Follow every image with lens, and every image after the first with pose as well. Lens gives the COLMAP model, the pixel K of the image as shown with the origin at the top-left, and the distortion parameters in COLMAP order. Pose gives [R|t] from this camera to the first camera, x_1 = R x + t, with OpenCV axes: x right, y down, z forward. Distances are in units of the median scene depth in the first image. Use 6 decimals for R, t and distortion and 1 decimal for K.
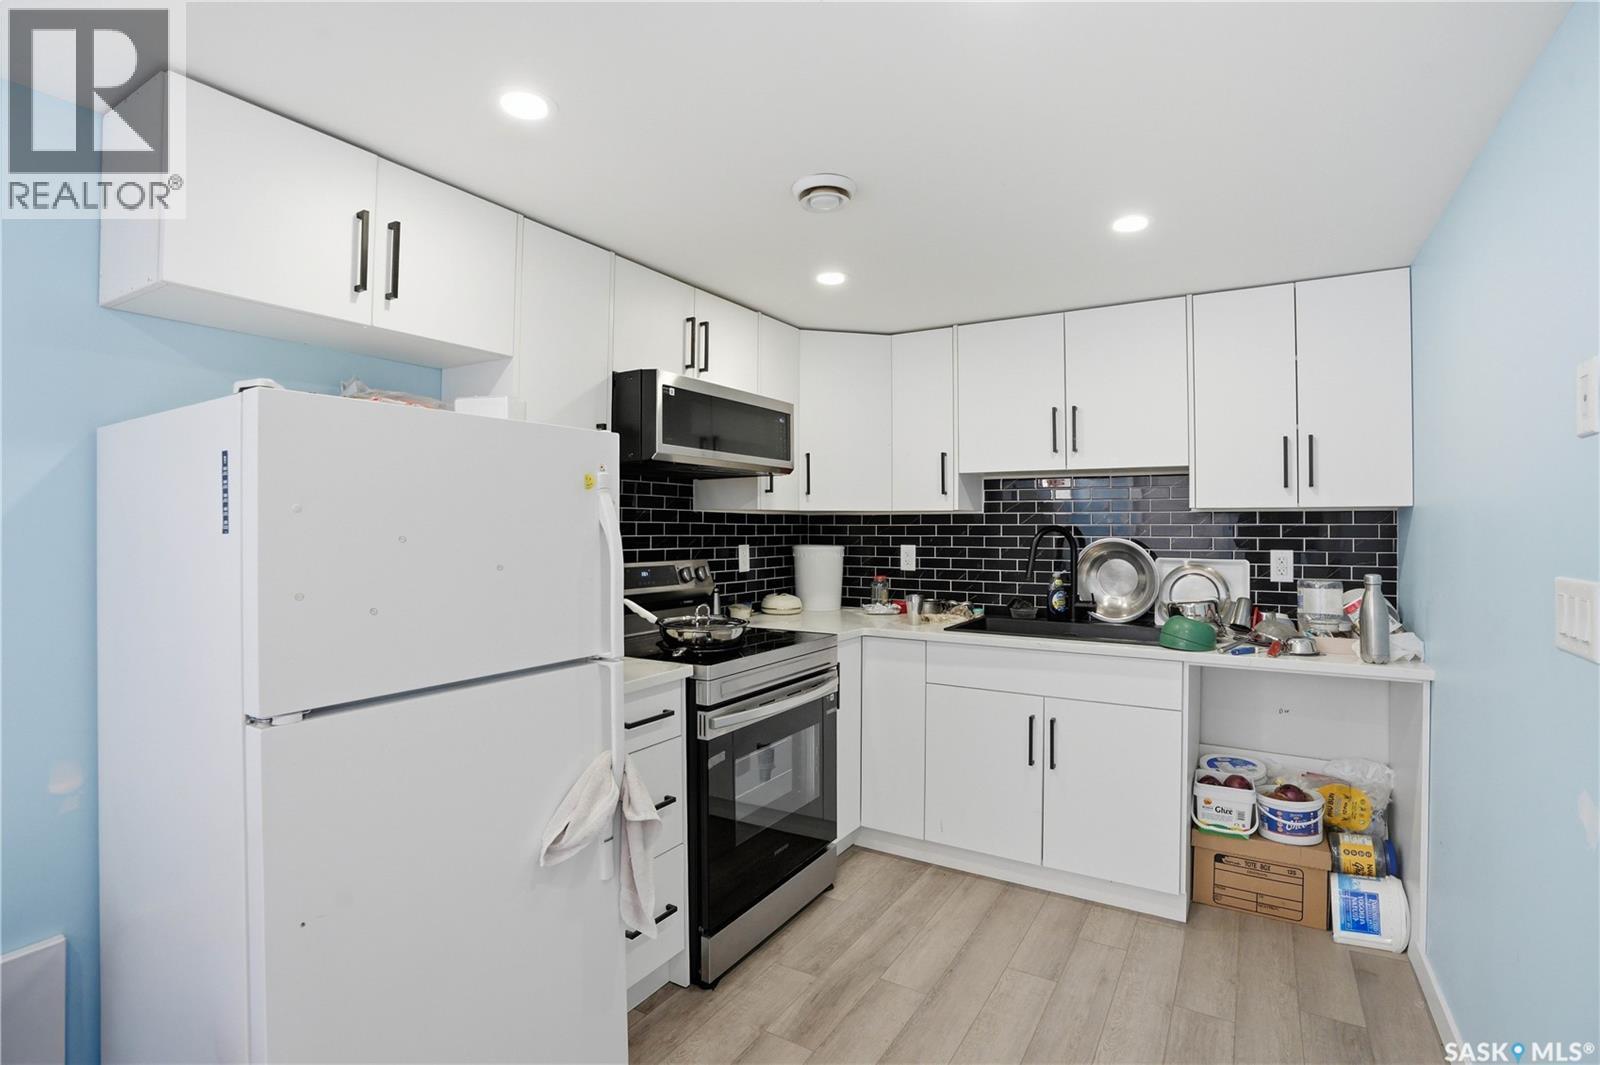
lens RADIAL K [[757.0, 0, 805.2], [0, 757.0, 521.4], [0, 0, 1]] dist [-0.069537, 0.028116]
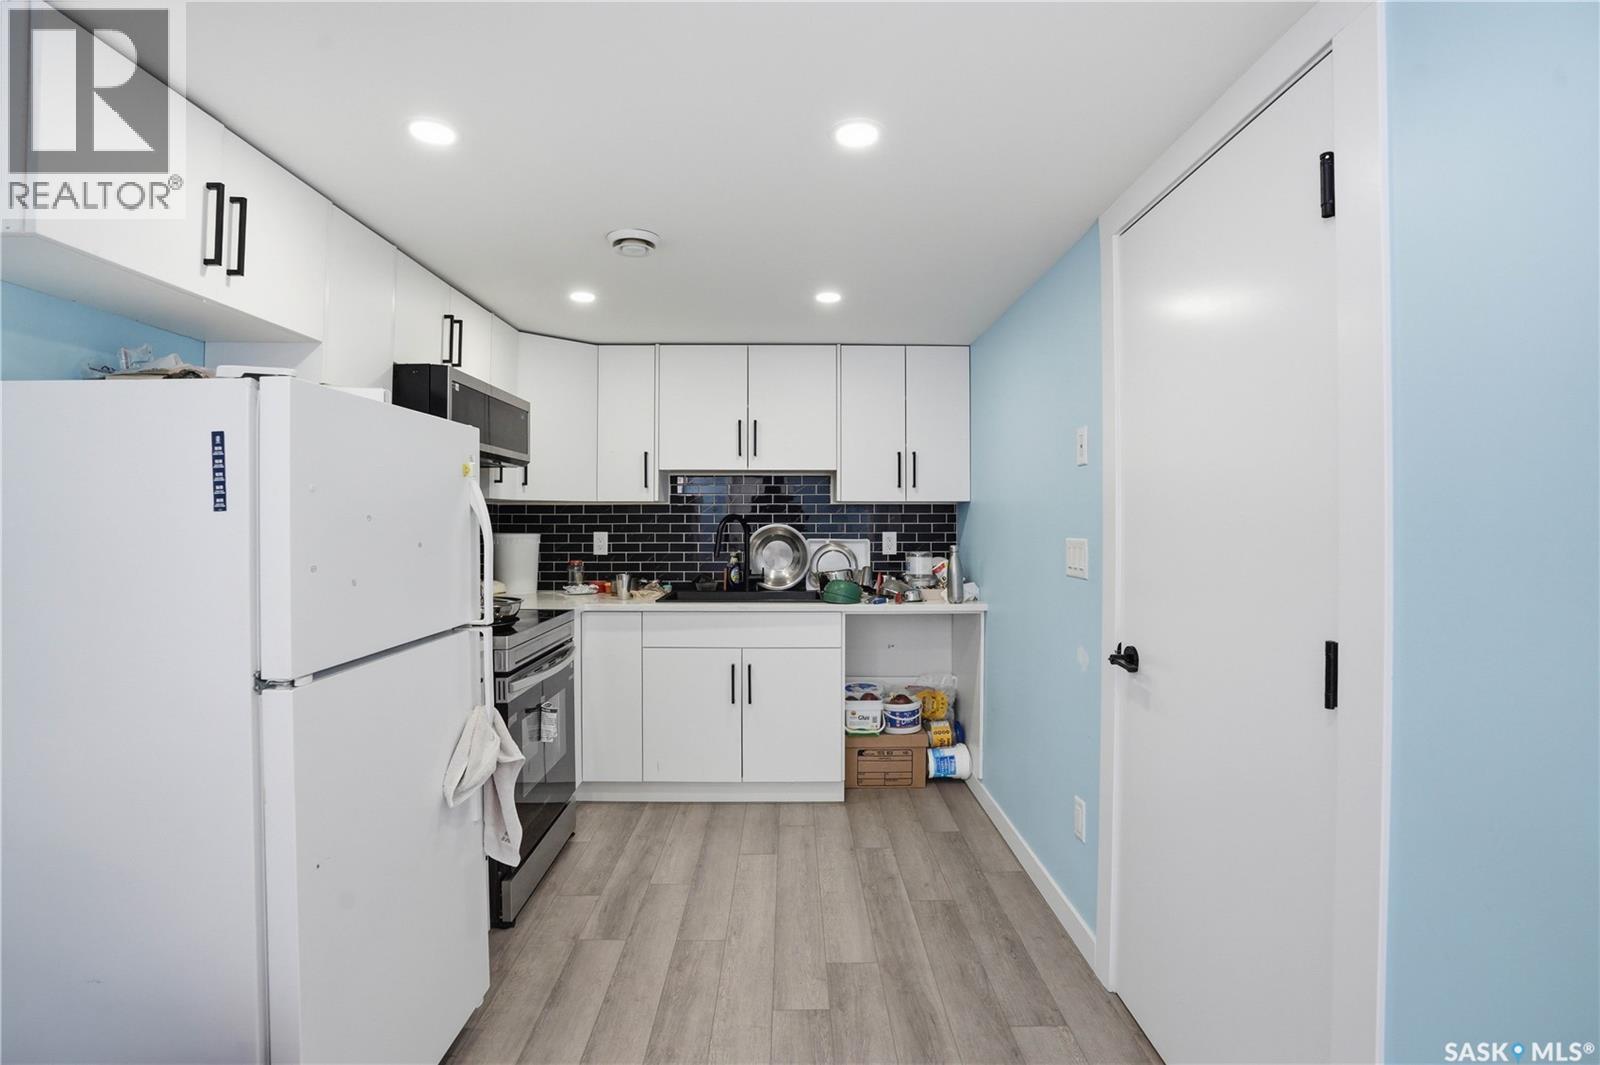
lens RADIAL K [[746.7, 0, 805.0], [0, 746.7, 522.4], [0, 0, 1]] dist [-0.070259, 0.027282]
pose [[0.847029, -0.003175, 0.531537, -0.272927], [-0.001776, 0.999960, 0.008803, 0.009681], [-0.531543, -0.008401, 0.846990, -0.130611]]
